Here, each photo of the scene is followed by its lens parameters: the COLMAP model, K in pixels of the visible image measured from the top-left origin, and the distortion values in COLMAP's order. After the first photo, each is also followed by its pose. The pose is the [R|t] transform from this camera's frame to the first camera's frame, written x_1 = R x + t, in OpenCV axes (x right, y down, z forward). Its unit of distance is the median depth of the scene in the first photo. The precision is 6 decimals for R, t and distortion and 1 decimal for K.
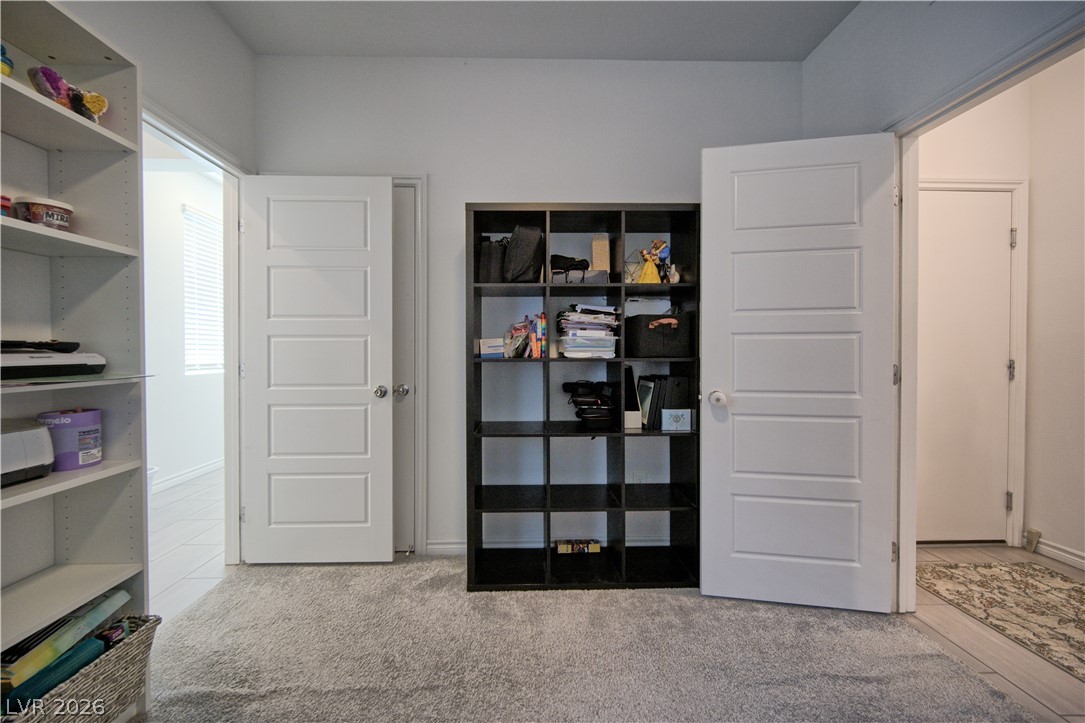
lens RADIAL K [[459.5, 0, 539.2], [0, 459.5, 353.6], [0, 0, 1]] dist [0.000520, 0.000595]
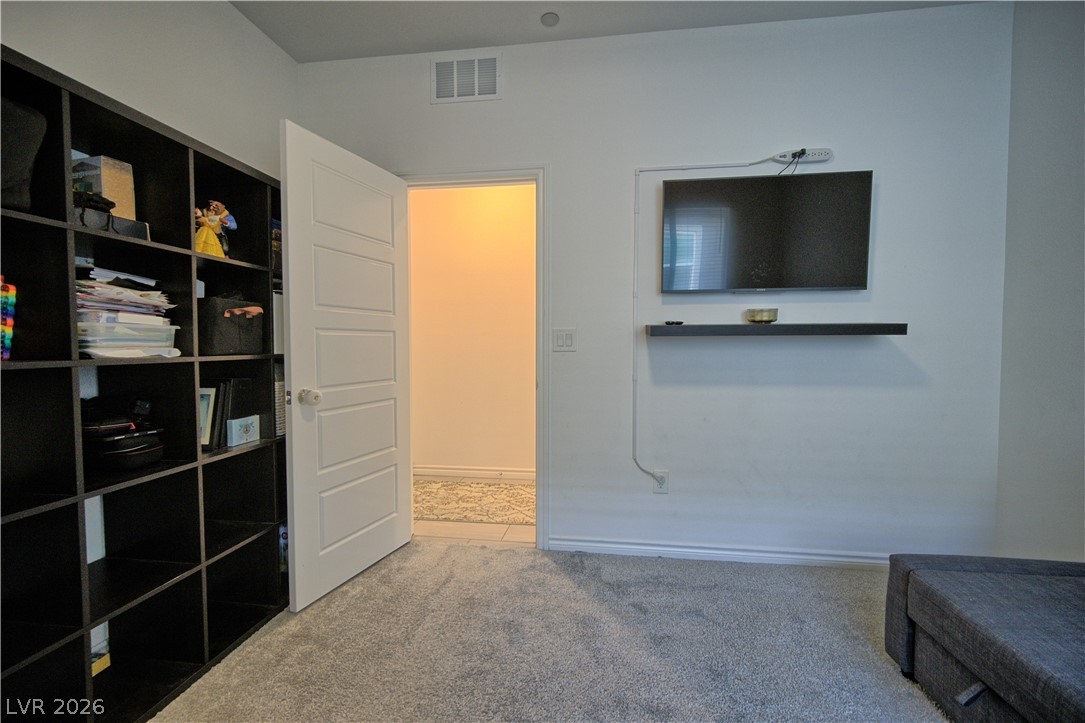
lens RADIAL K [[459.5, 0, 545.2], [0, 459.5, 360.5], [0, 0, 1]] dist [0.000520, 0.000595]
pose [[0.160537, -0.033122, 0.986474, -0.455876], [0.008034, 0.999448, 0.032250, -0.003274], [-0.986997, 0.002748, 0.160714, 0.364354]]
